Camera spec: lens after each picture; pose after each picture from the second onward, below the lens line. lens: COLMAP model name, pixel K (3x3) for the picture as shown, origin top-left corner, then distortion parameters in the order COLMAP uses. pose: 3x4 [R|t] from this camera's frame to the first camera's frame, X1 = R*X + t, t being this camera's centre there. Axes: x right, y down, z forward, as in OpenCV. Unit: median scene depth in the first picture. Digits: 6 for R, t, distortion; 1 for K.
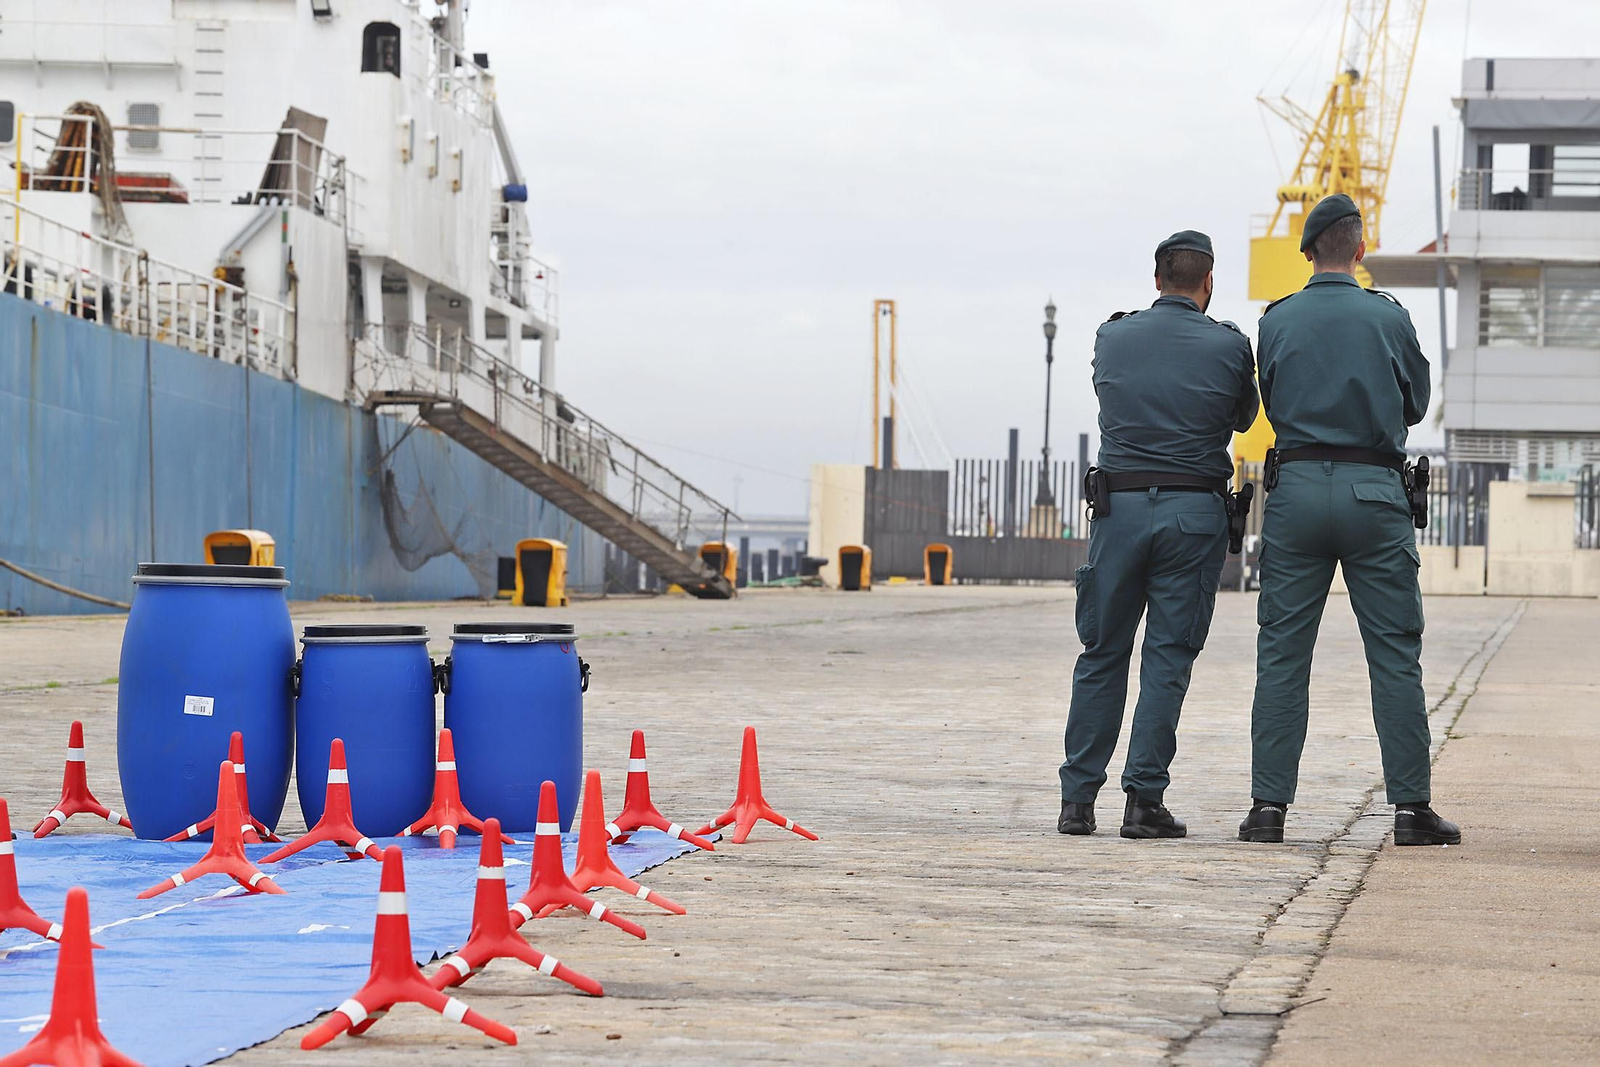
lens RADIAL K [[8078.8, 0, 800.0], [0, 8078.8, 533.5], [0, 0, 1]] dist [0.518235, 6.785685]
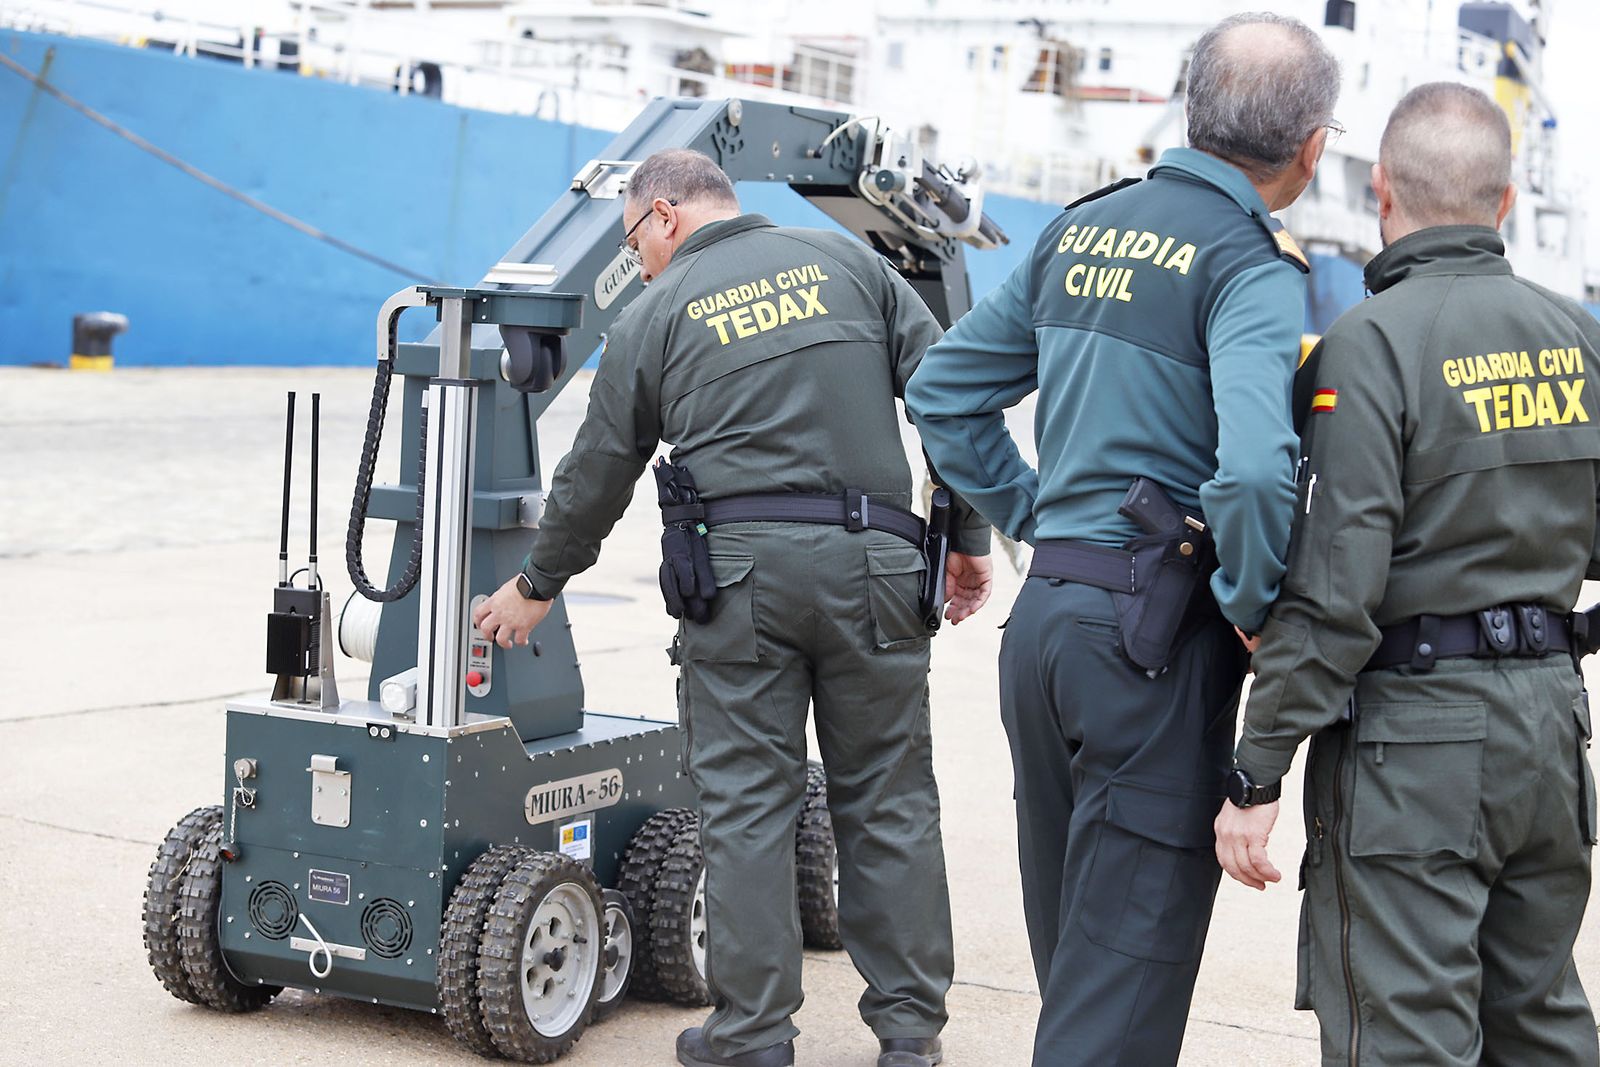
lens RADIAL K [[3299.1, 0, 800.1], [0, 3299.1, 486.3], [0, 0, 1]] dist [-0.377633, 0.558245]
pose [[0.880490, 0.060641, -0.470170, 0.151921], [-0.036760, 0.997532, 0.059818, -0.003968], [0.472637, -0.035386, 0.880546, 0.414048]]
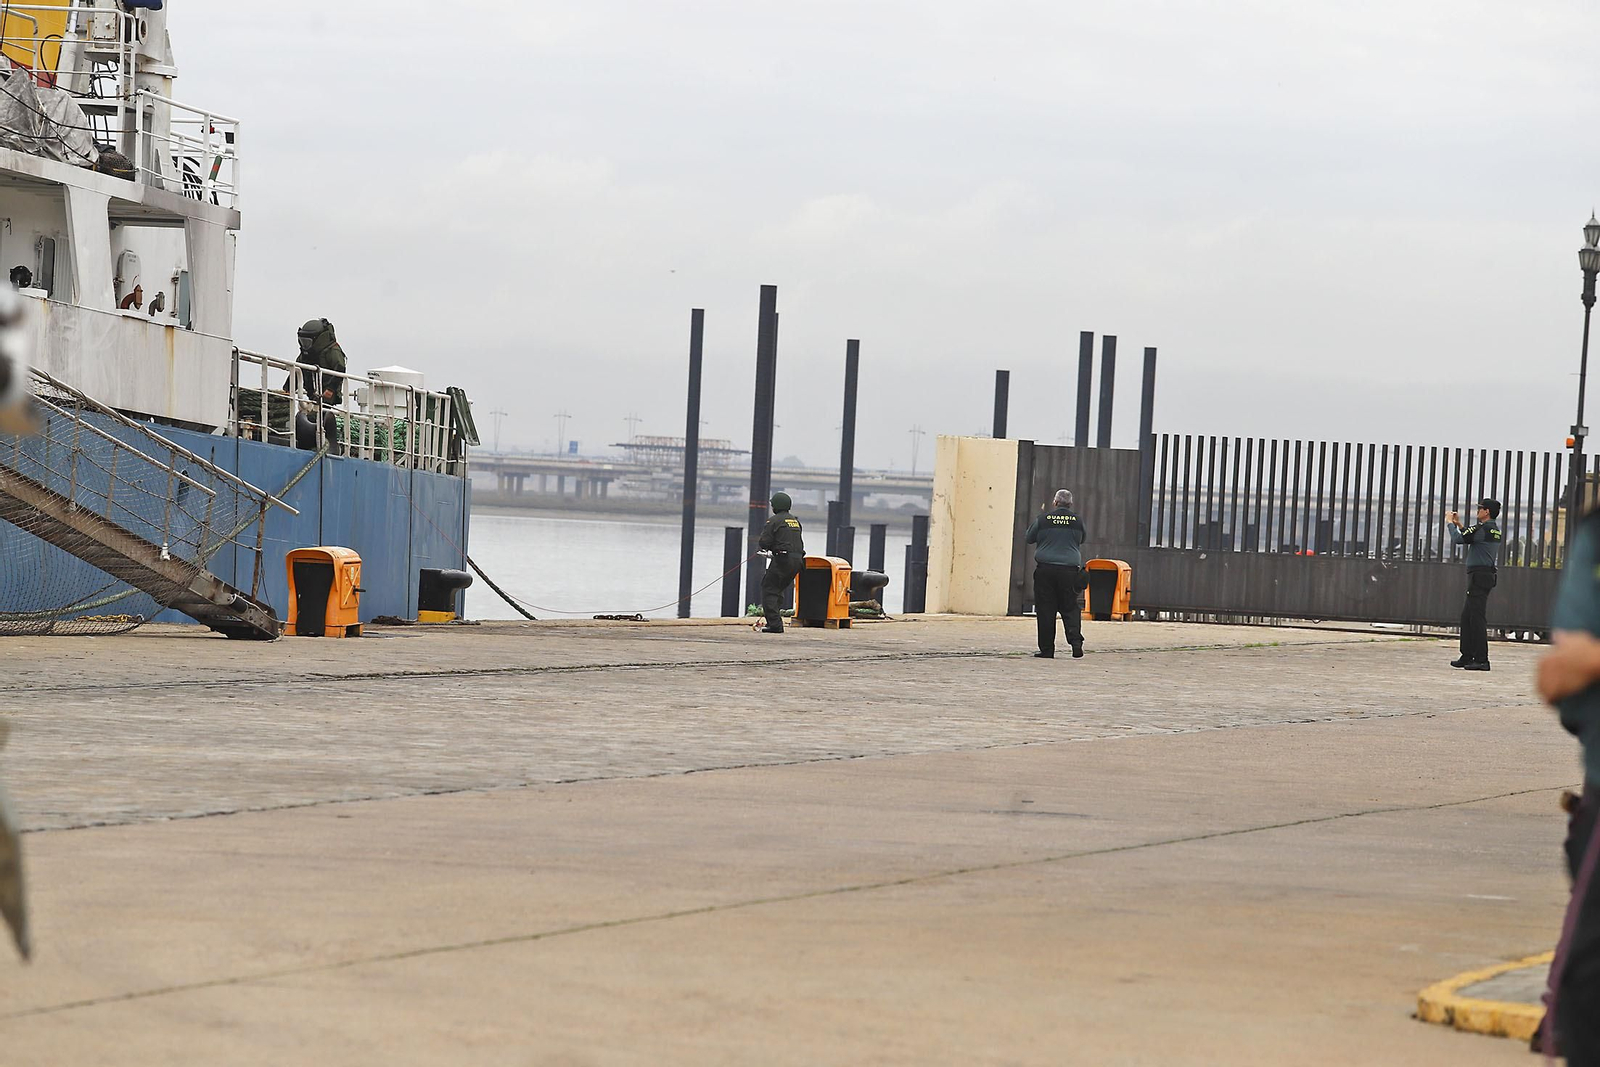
lens RADIAL K [[8770.3, 0, 1039.4], [0, 8770.3, 611.7], [0, 0, 1]] dist [0.714136, 10.112593]
pose [[0.989285, 0.029754, -0.142936, 0.152928], [-0.028190, 0.999519, 0.012956, -0.004734], [0.143252, -0.008787, 0.989647, 0.346626]]
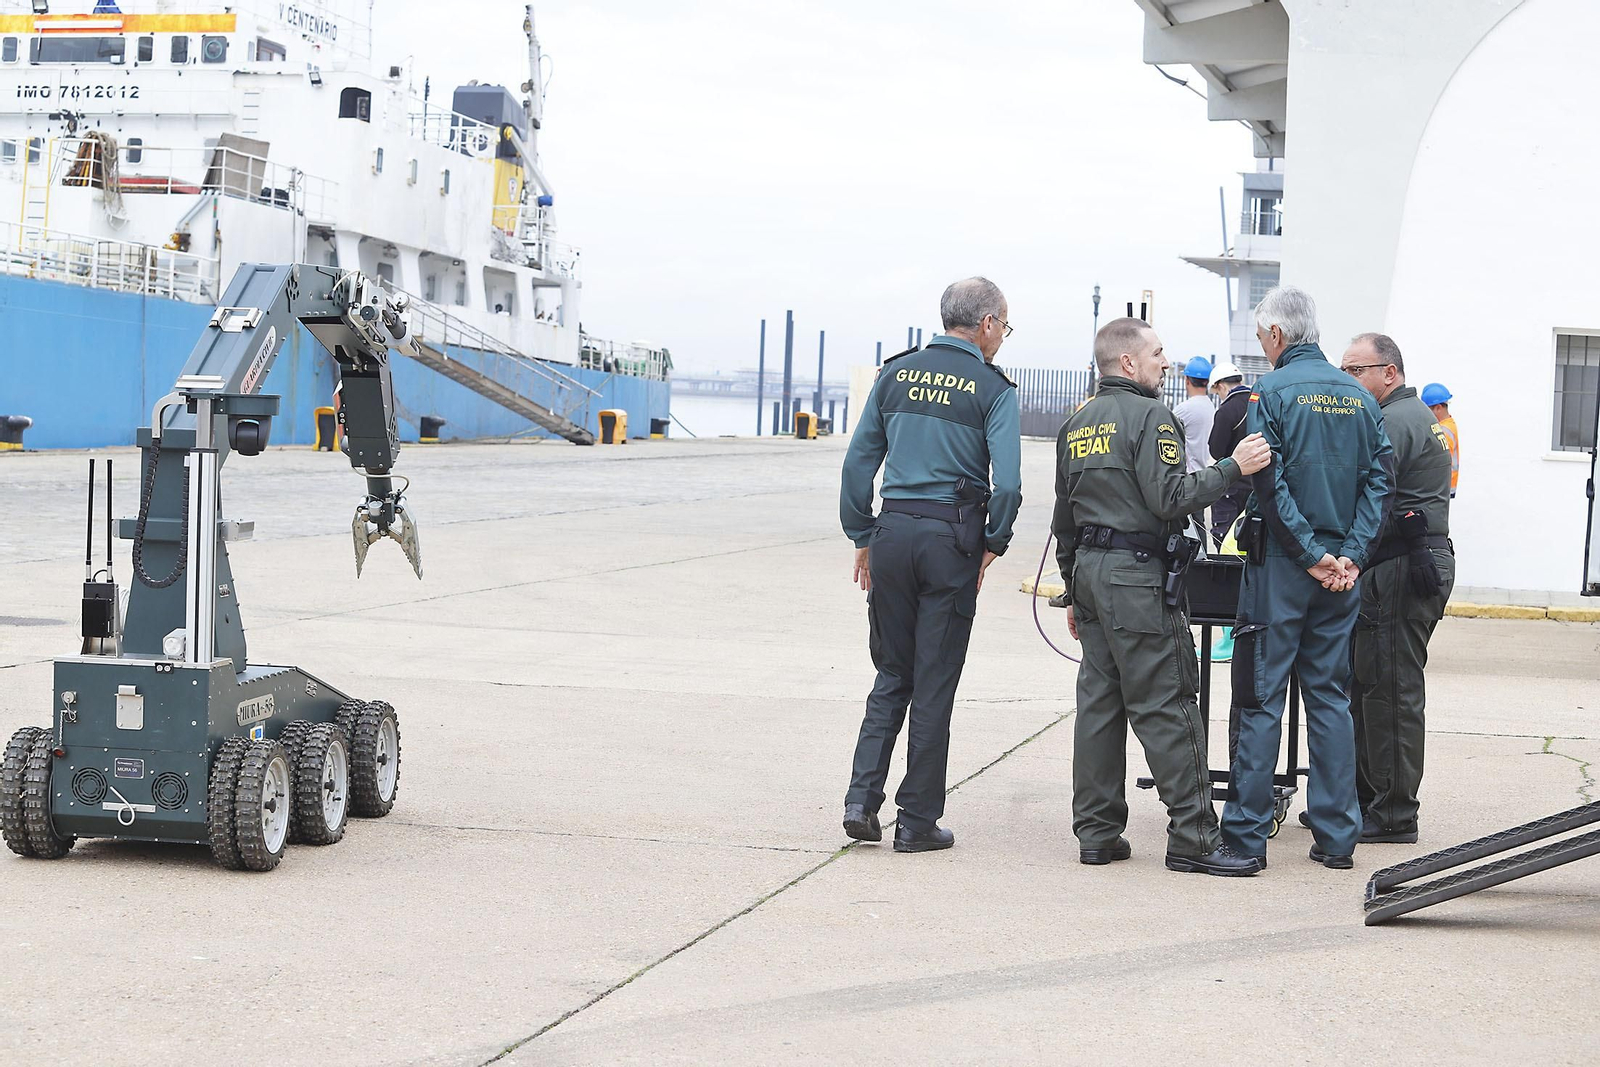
lens RADIAL K [[3316.7, 0, 800.0], [0, 3316.7, 533.5], [0, 0, 1]] dist [-0.343082, 0.302649]
pose [[0.984802, 0.027723, -0.171452, 0.152250], [-0.020532, 0.998839, 0.043571, -0.004209], [0.172461, -0.039389, 0.984229, 0.366324]]
